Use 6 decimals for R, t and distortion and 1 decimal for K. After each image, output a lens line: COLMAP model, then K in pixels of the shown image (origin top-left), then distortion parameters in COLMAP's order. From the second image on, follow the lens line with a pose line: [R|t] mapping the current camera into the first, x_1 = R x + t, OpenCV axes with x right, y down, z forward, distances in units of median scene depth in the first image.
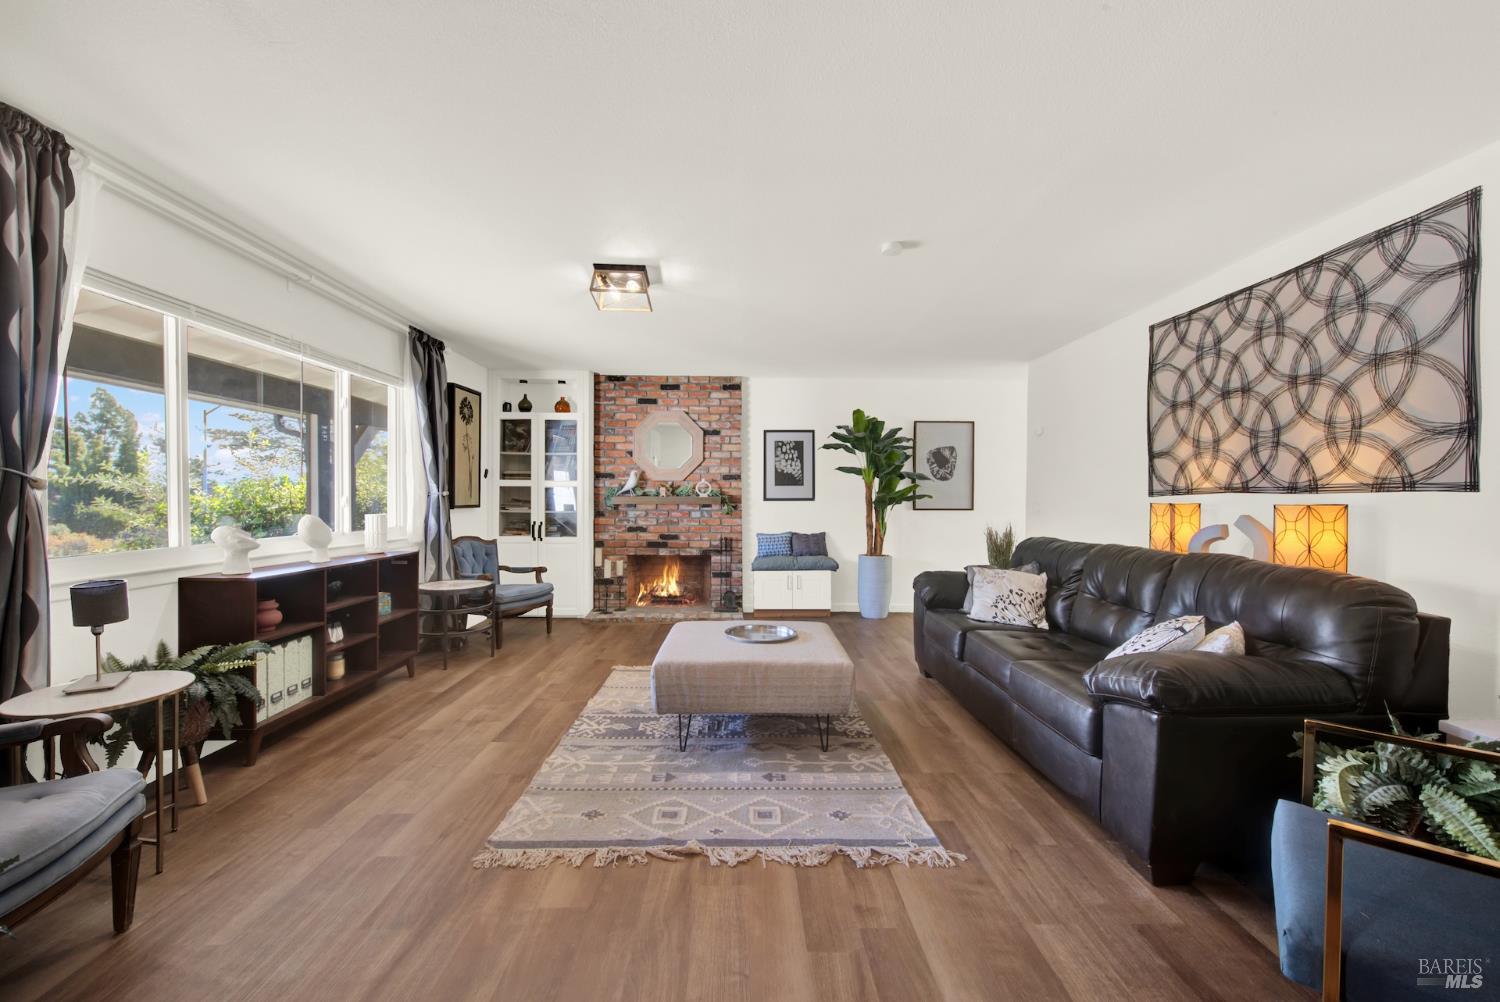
lens RADIAL K [[605.4, 0, 748.2], [0, 605.4, 502.5], [0, 0, 1]] dist [0.000525, -0.001579]
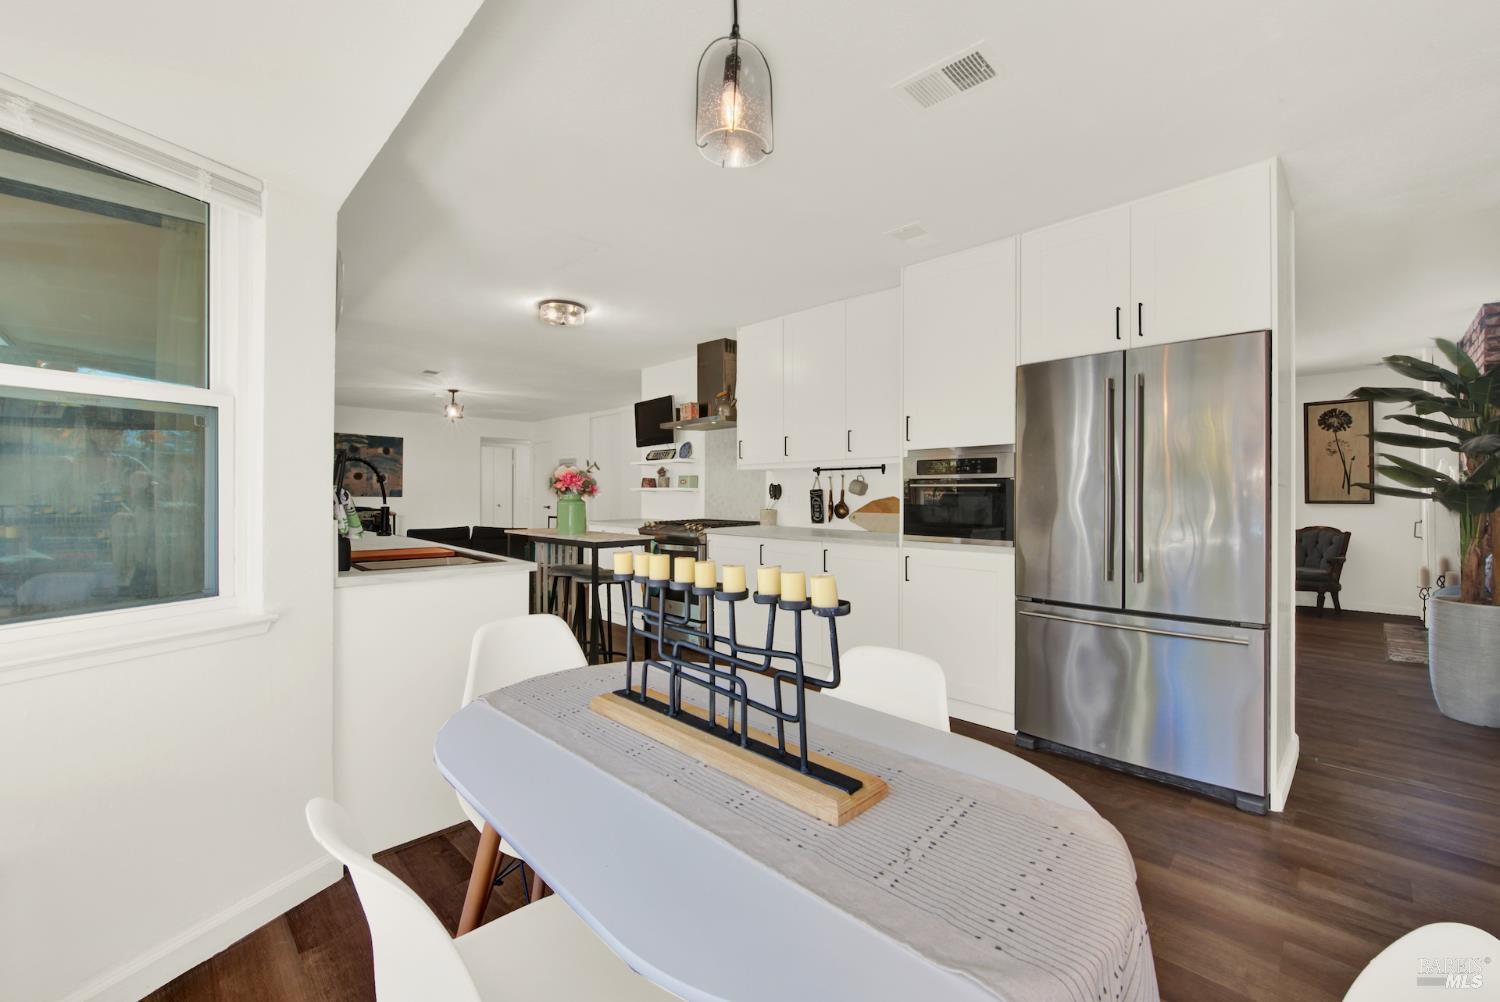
lens RADIAL K [[605.4, 0, 754.7], [0, 605.4, 490.3], [0, 0, 1]] dist [0.000525, -0.001579]
pose [[-0.728893, -0.011519, -0.684530, 1.182667], [-0.008640, 0.999934, -0.007627, 0.002947], [0.684573, 0.000356, -0.728945, 1.097850]]
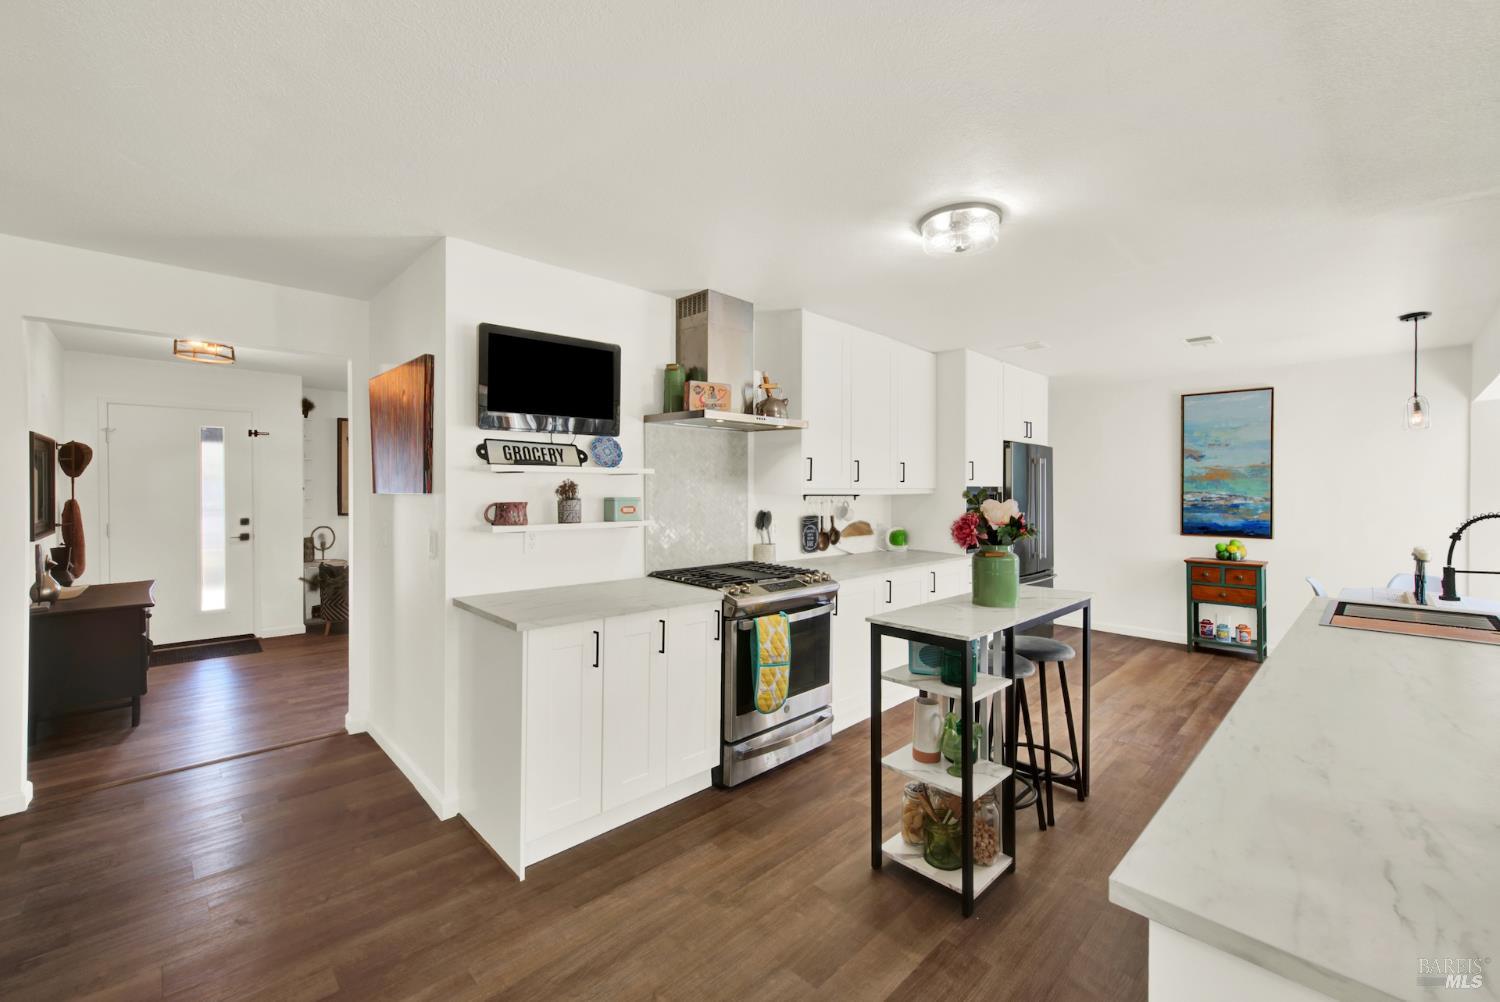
lens RADIAL K [[605.4, 0, 748.6], [0, 605.4, 490.7], [0, 0, 1]] dist [0.000525, -0.001579]
pose [[0.678464, -0.001543, -0.734632, 1.053147], [-0.003236, 0.999982, -0.005089, -0.034323], [0.734627, 0.005830, 0.678446, -0.064822]]
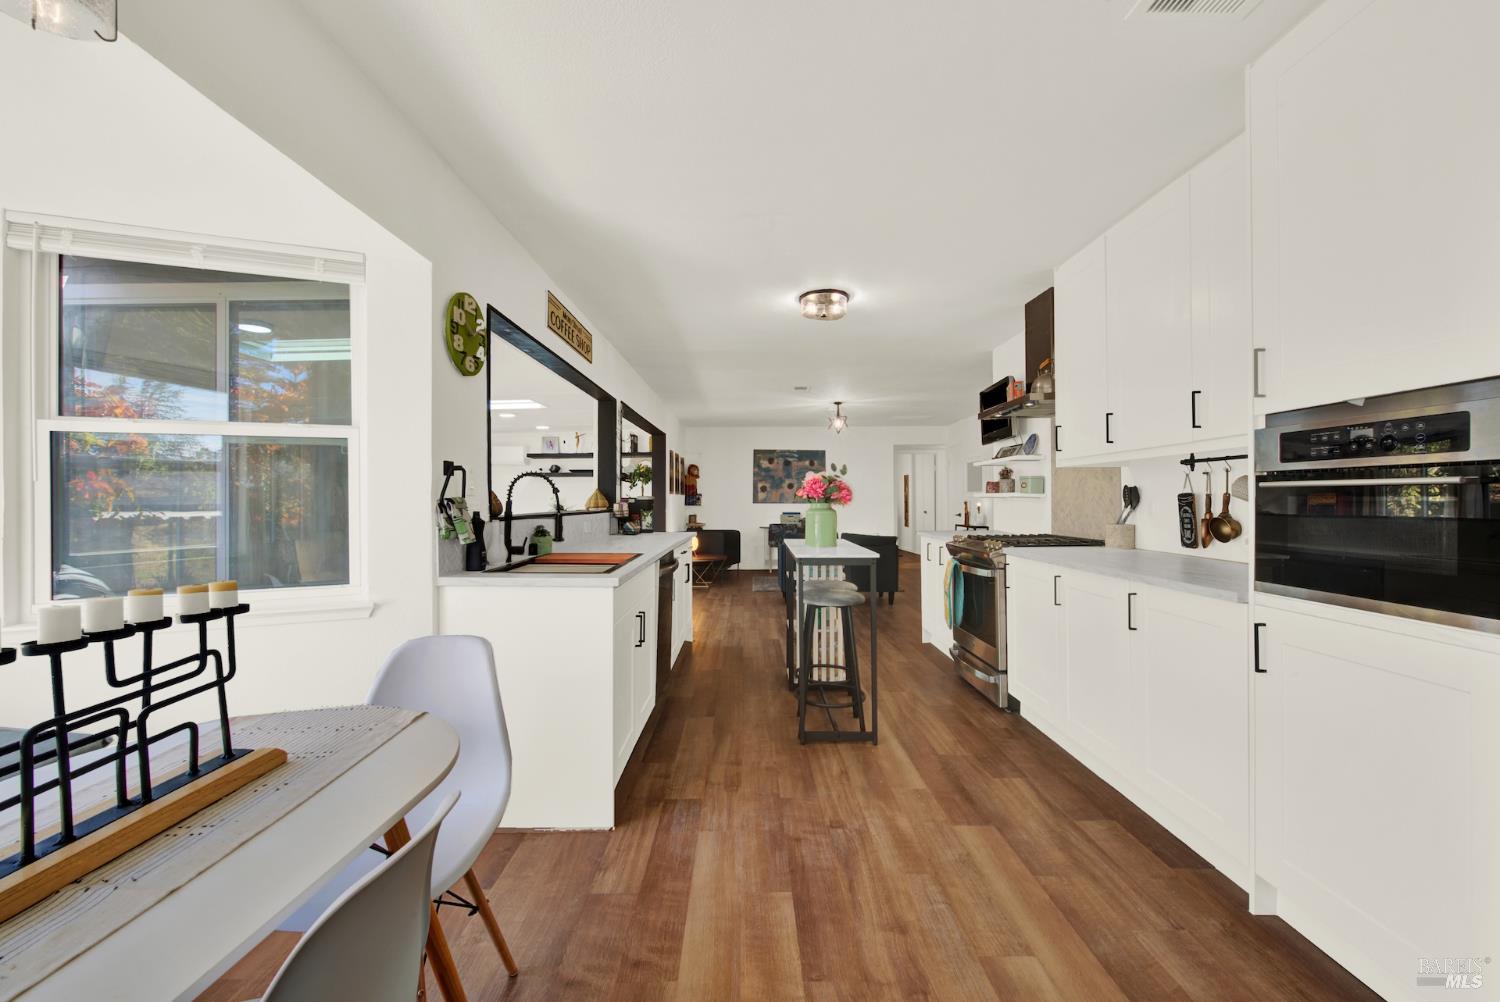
lens RADIAL K [[605.4, 0, 747.7], [0, 605.4, 496.7], [0, 0, 1]] dist [0.000525, -0.001579]
pose [[-0.999592, -0.001548, 0.028531, 0.900887], [-0.001614, 0.999996, -0.002284, -0.000734], [-0.028528, -0.002329, -0.999590, 1.075900]]
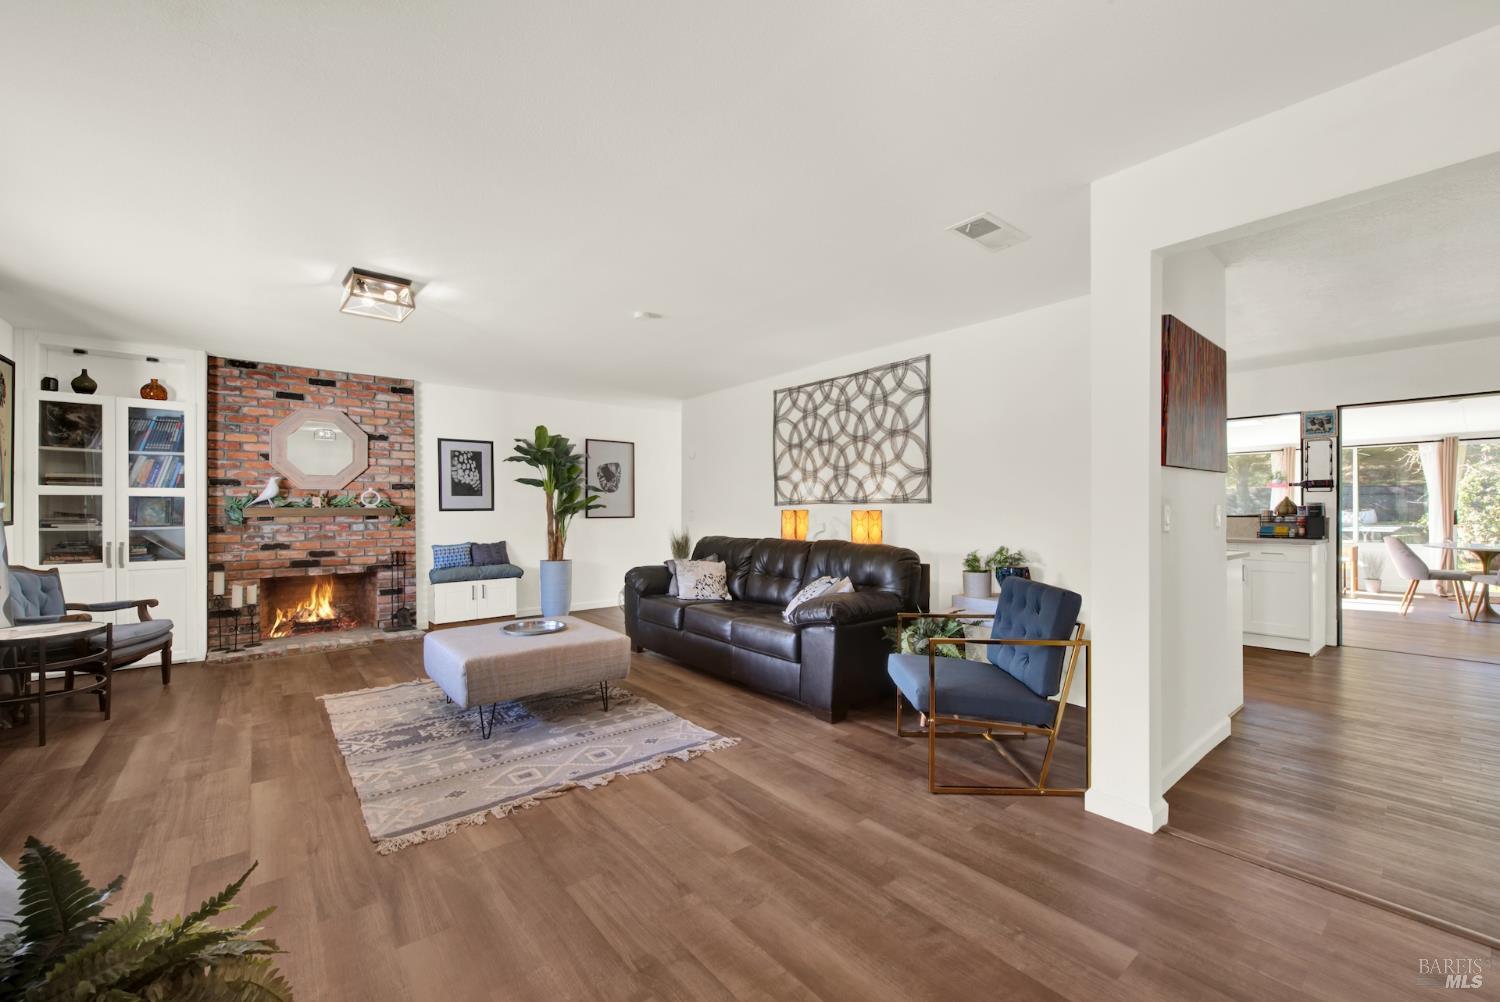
lens RADIAL K [[605.4, 0, 756.1], [0, 605.4, 508.3], [0, 0, 1]] dist [0.000525, -0.001579]
pose [[0.779649, -0.007586, 0.626171, -0.221318], [0.009851, 0.999951, -0.000151, -0.002805], [-0.626140, 0.006286, 0.779686, -0.093687]]
